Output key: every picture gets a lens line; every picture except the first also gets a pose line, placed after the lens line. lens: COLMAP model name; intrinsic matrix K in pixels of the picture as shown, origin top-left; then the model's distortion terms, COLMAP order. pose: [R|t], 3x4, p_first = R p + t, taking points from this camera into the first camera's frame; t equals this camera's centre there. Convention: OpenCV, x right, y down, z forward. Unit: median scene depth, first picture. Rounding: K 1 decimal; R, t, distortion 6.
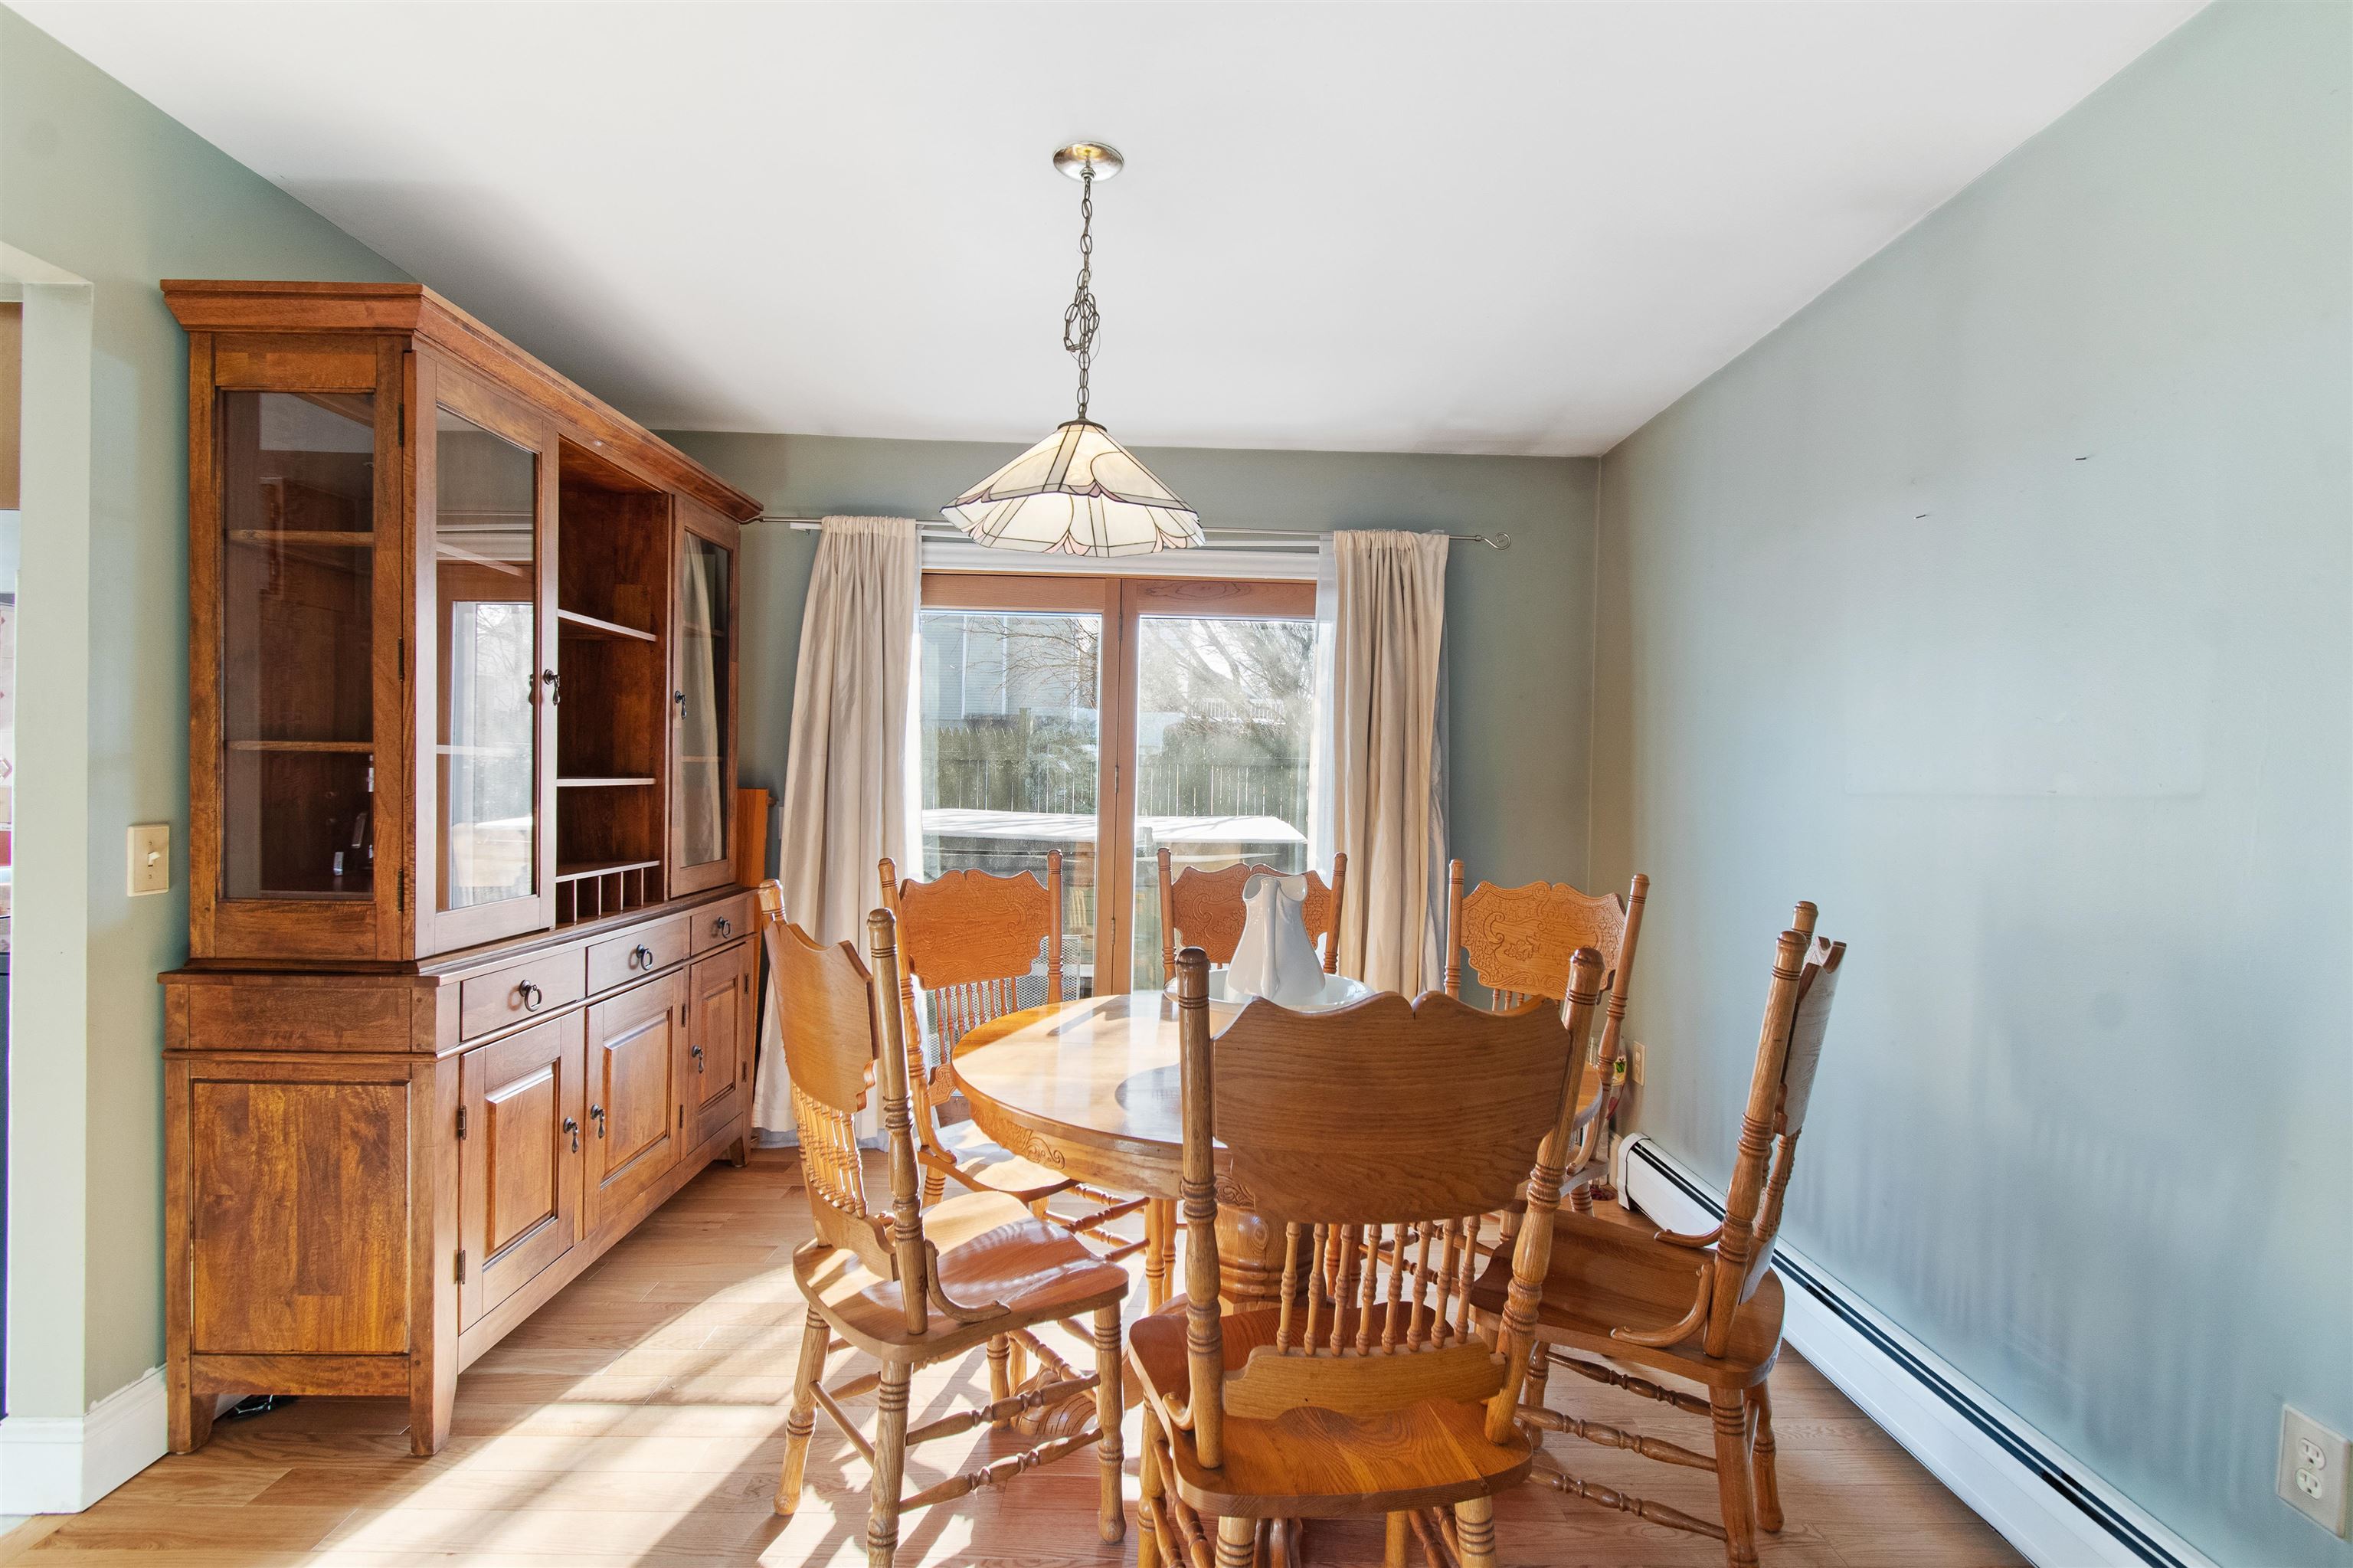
lens RADIAL K [[1121.0, 0, 1180.3], [0, 1121.0, 811.6], [0, 0, 1]] dist [-0.001991, -0.000890]
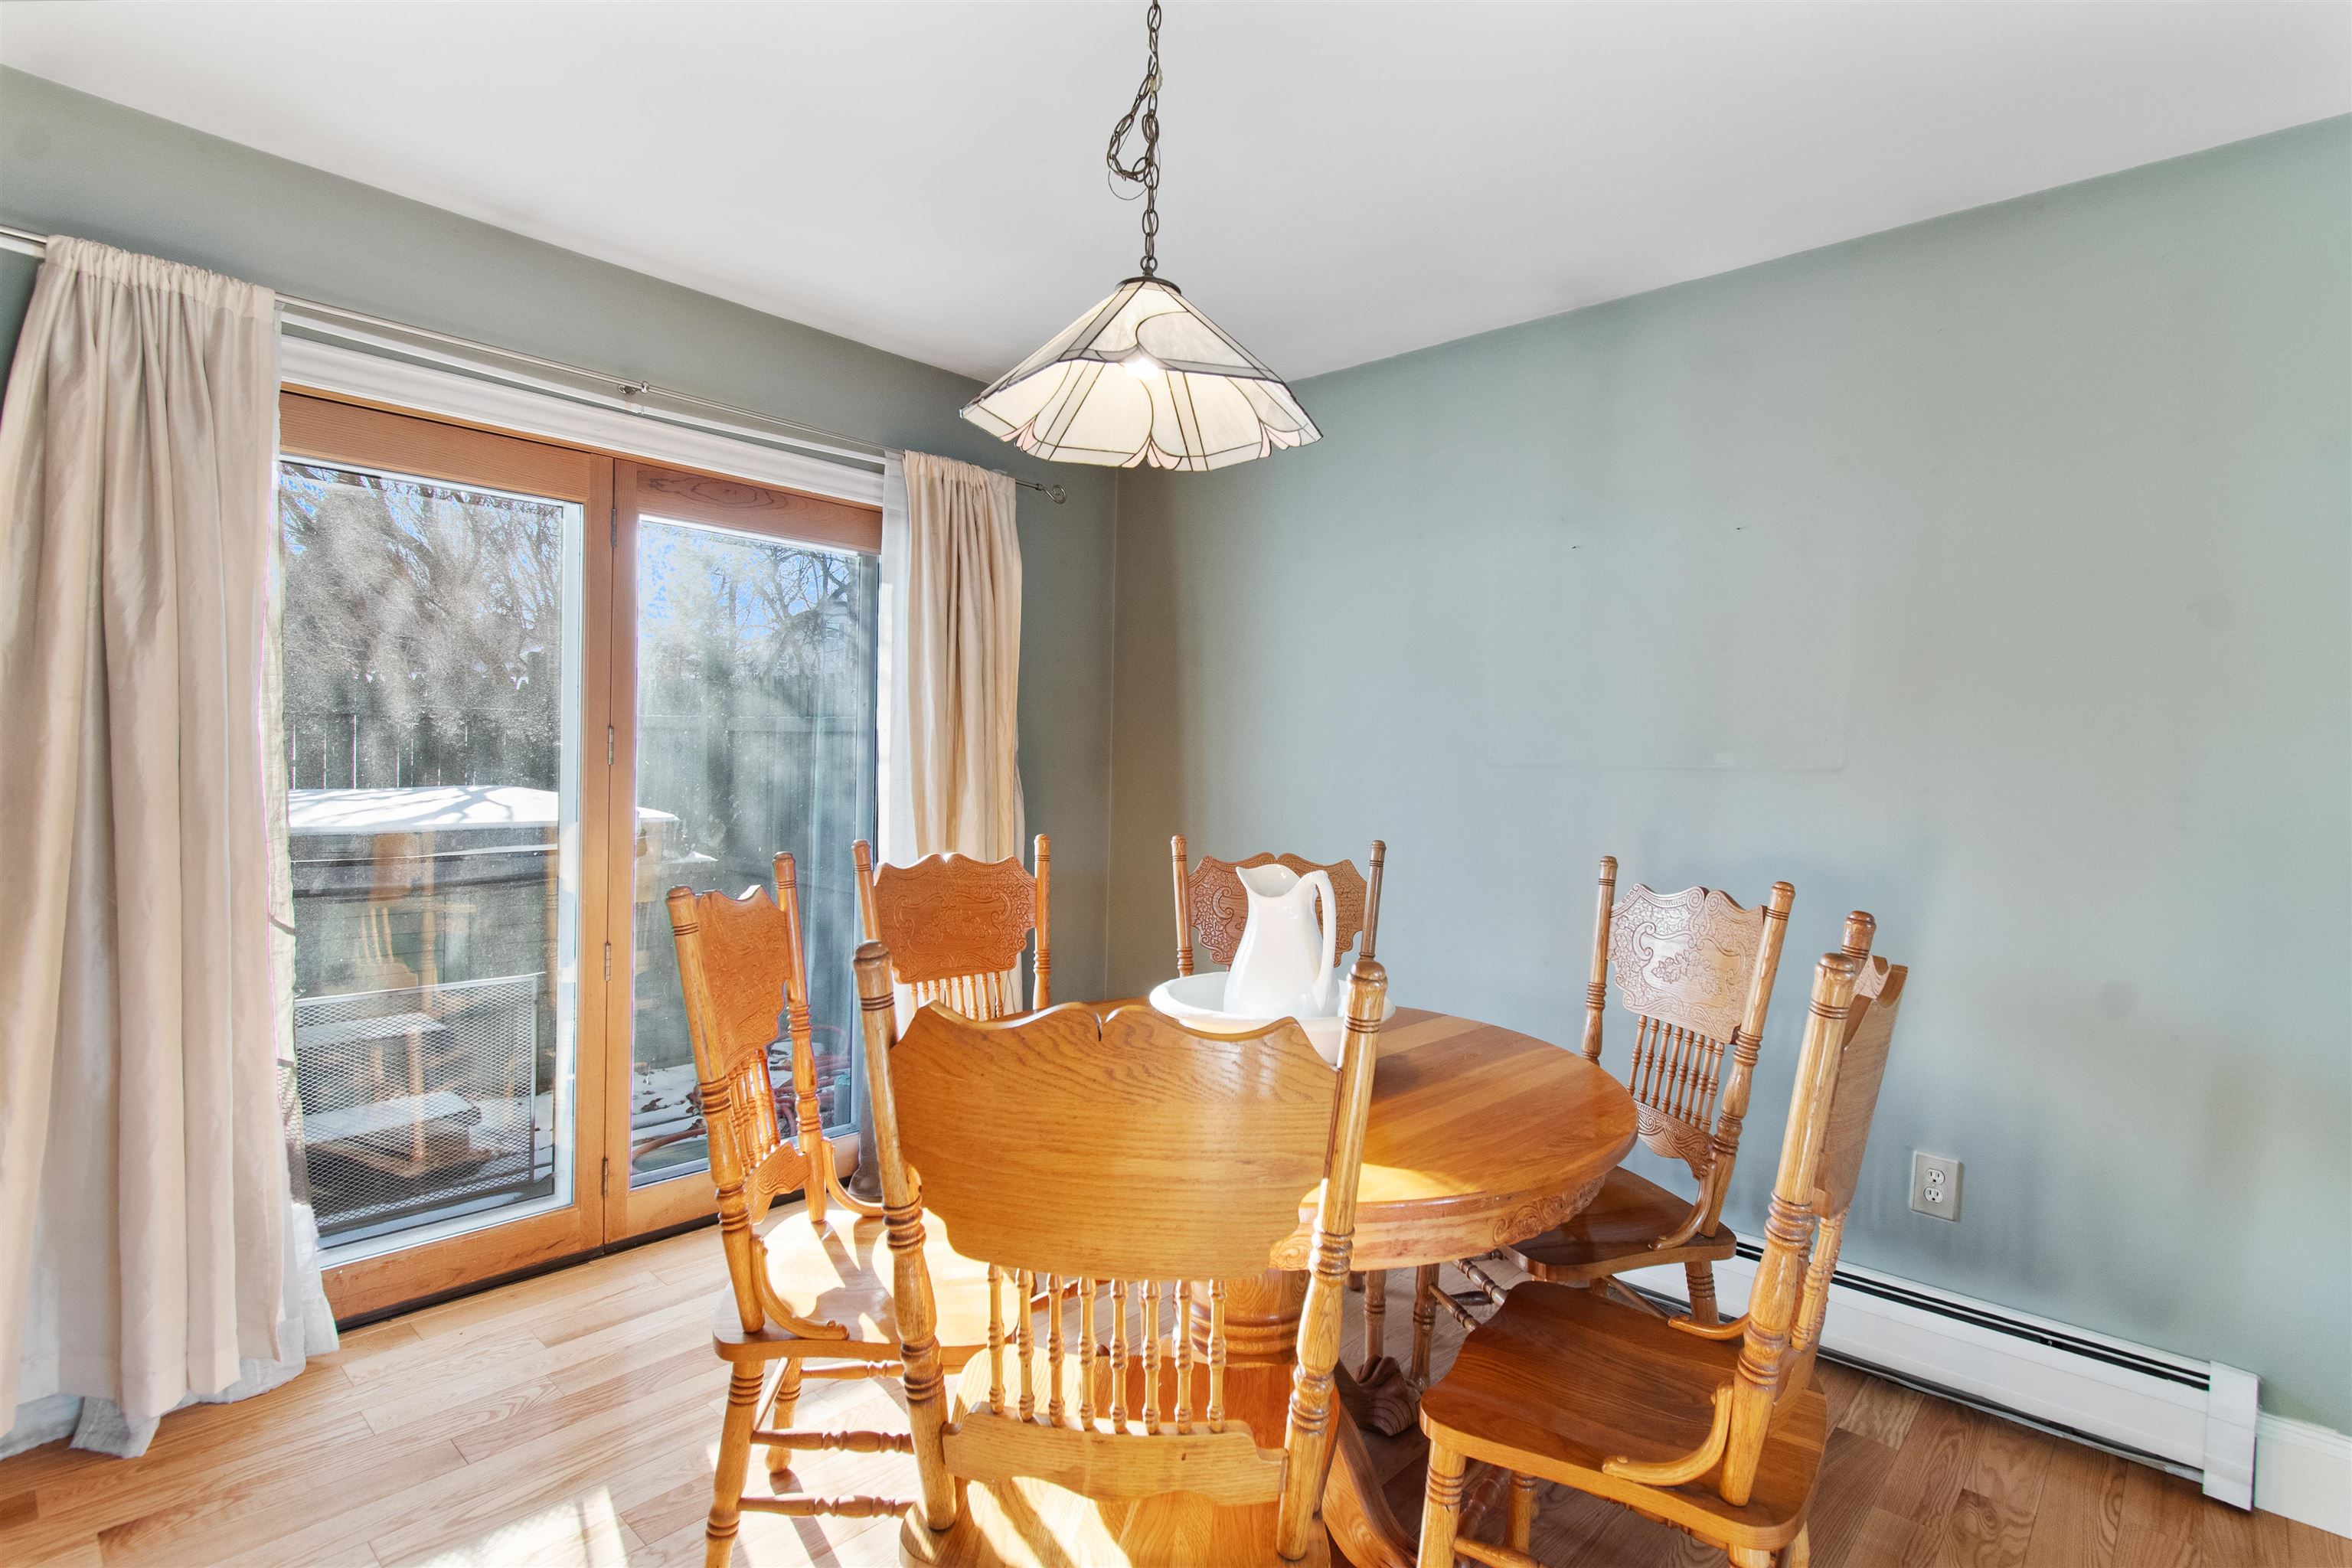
lens RADIAL K [[1136.4, 0, 1190.2], [0, 1136.4, 781.9], [0, 0, 1]] dist [0.001186, -0.001291]
pose [[0.677697, -0.024090, 0.734946, -0.352907], [0.011503, 0.999688, 0.022161, -0.017578], [-0.735251, -0.006564, 0.677763, 0.261398]]
